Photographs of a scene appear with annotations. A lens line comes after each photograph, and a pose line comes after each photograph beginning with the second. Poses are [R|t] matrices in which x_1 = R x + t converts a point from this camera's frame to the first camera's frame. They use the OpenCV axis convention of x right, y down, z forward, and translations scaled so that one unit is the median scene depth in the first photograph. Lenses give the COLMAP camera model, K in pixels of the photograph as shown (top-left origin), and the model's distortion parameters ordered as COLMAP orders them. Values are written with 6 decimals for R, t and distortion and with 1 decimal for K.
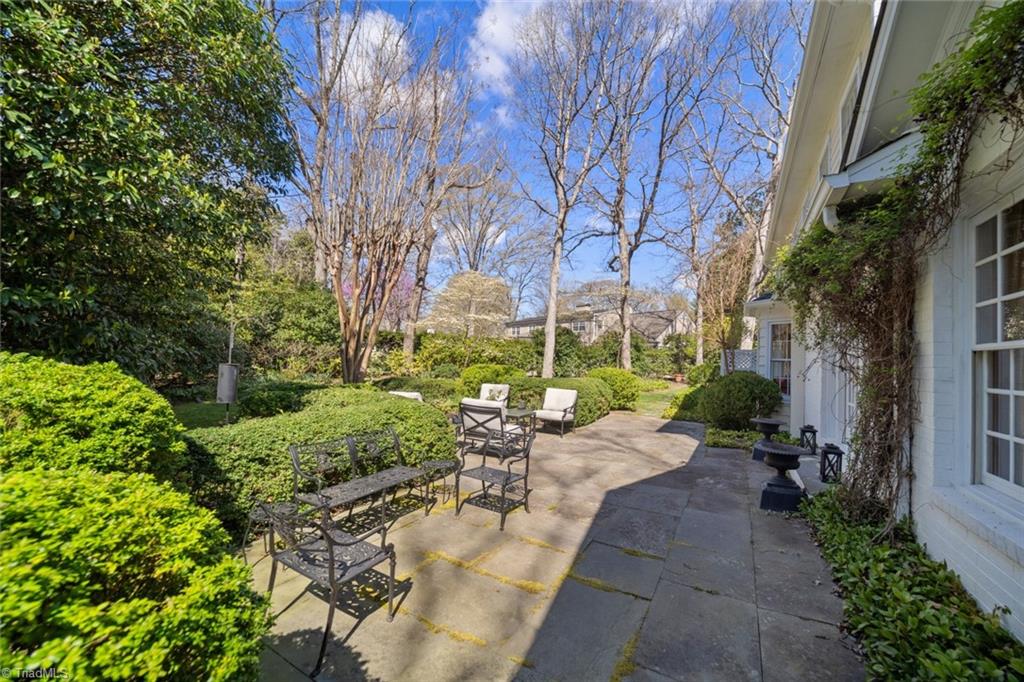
lens RADIAL K [[400.1, 0, 521.2], [0, 400.1, 344.0], [0, 0, 1]] dist [-0.026439, 0.000539]
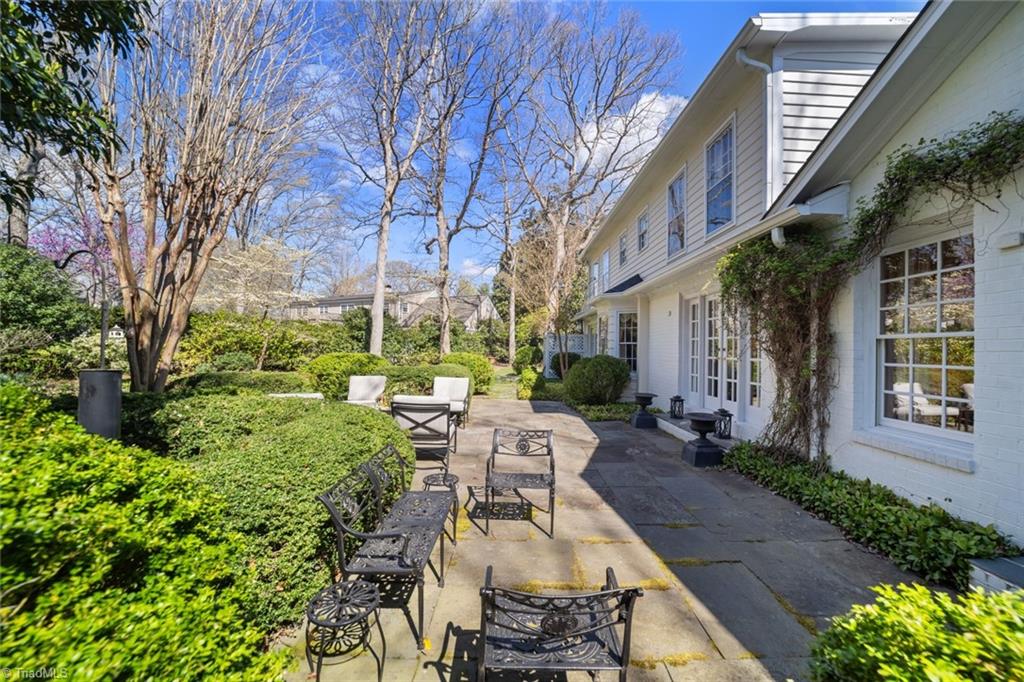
lens RADIAL K [[400.1, 0, 517.4], [0, 400.1, 343.5], [0, 0, 1]] dist [-0.026439, 0.000539]
pose [[0.861995, -0.014828, 0.506700, -0.217566], [-0.005952, 0.999207, 0.039366, -0.004408], [-0.506882, -0.036949, 0.861223, 0.104098]]
